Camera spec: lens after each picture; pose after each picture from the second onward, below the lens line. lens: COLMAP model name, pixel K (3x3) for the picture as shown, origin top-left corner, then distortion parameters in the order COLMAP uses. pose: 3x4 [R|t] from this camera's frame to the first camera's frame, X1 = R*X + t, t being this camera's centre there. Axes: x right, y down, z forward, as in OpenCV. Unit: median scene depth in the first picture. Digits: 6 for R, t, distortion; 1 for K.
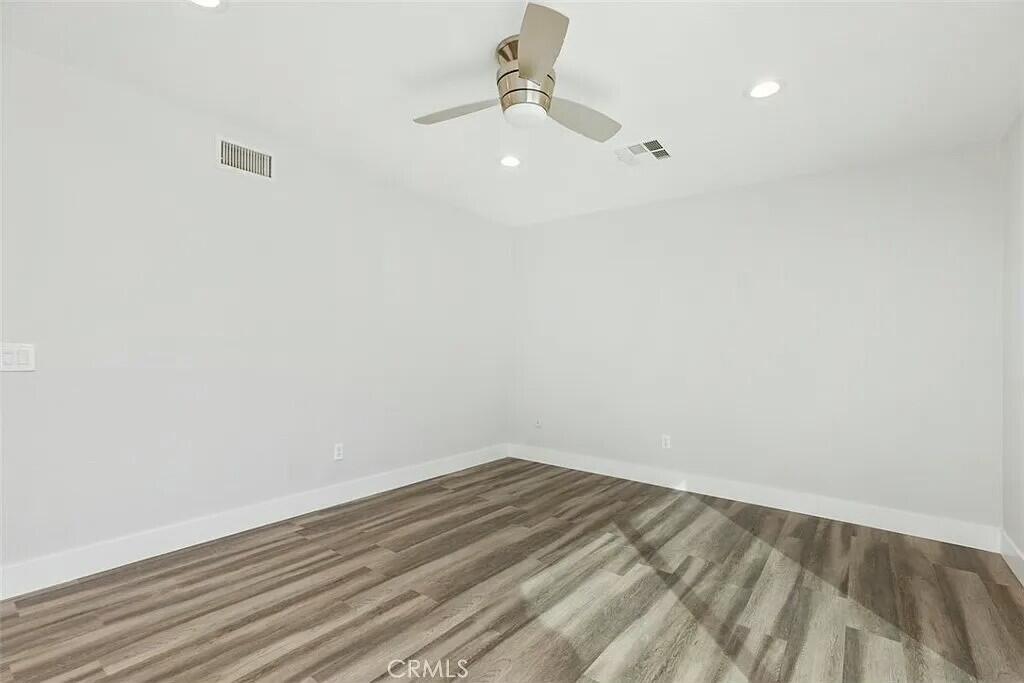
lens RADIAL K [[471.3, 0, 512.0], [0, 471.3, 346.0], [0, 0, 1]] dist [-0.002416, -0.000257]
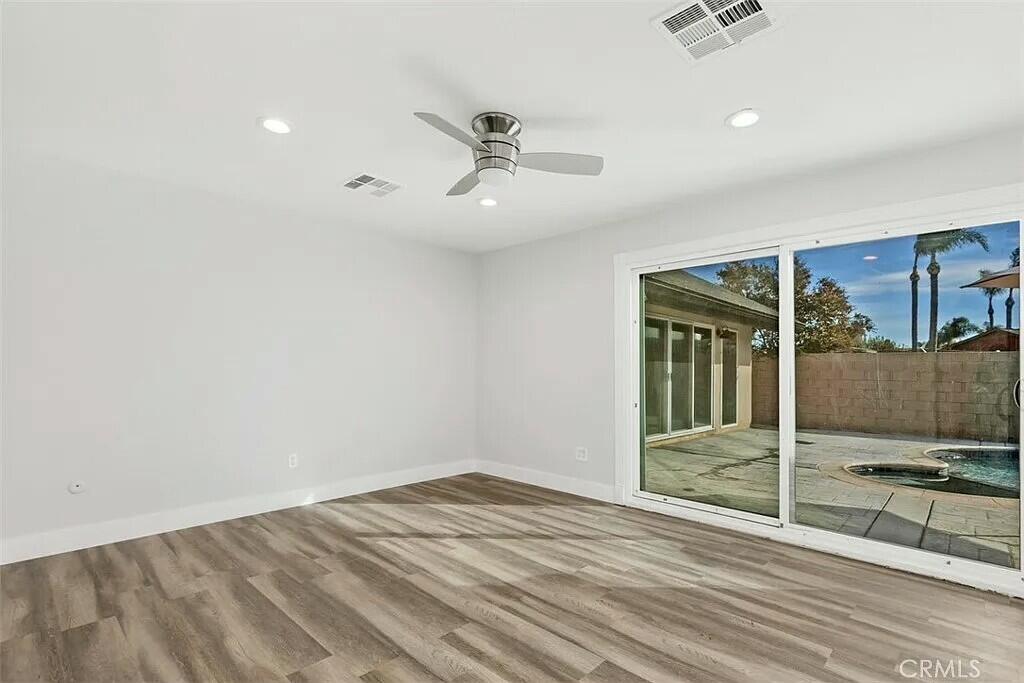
lens RADIAL K [[471.3, 0, 512.0], [0, 471.3, 346.0], [0, 0, 1]] dist [-0.002416, -0.000257]
pose [[0.120930, 0.029798, 0.992214, -1.020629], [-0.012489, 0.999516, -0.028495, -0.038812], [-0.992582, -0.008946, 0.121244, 0.662873]]
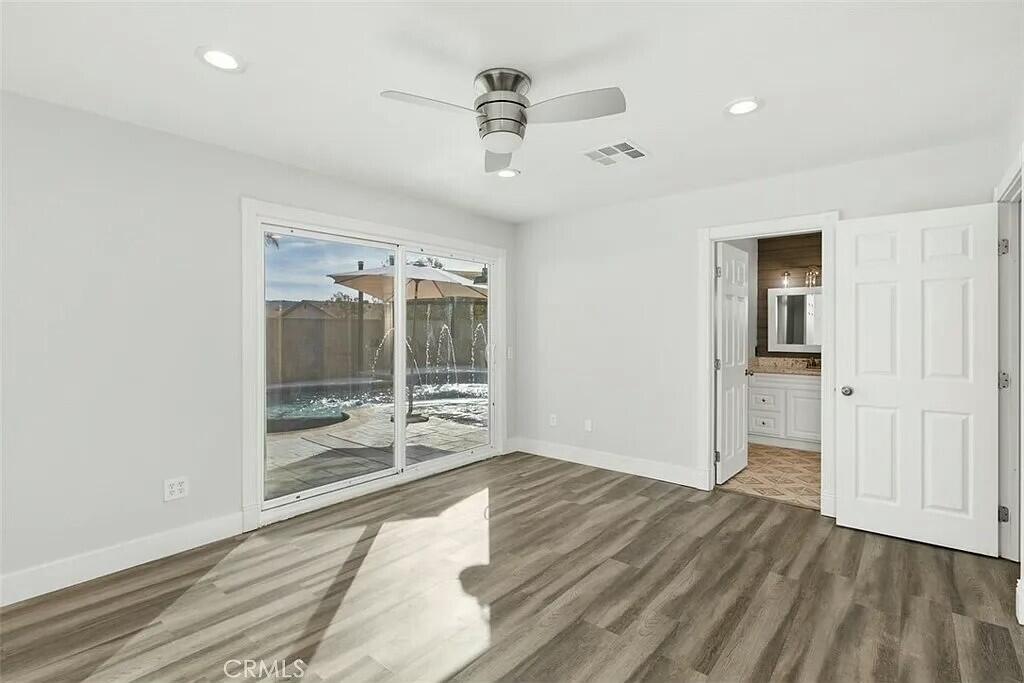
lens RADIAL K [[515.1, 0, 509.4], [0, 515.1, 330.0], [0, 0, 1]] dist [-0.002145, -0.000390]
pose [[-0.999132, -0.016805, 0.038107, -0.026108], [-0.016739, 0.999858, 0.002063, -0.062810], [-0.038136, 0.001423, -0.999272, 1.774350]]
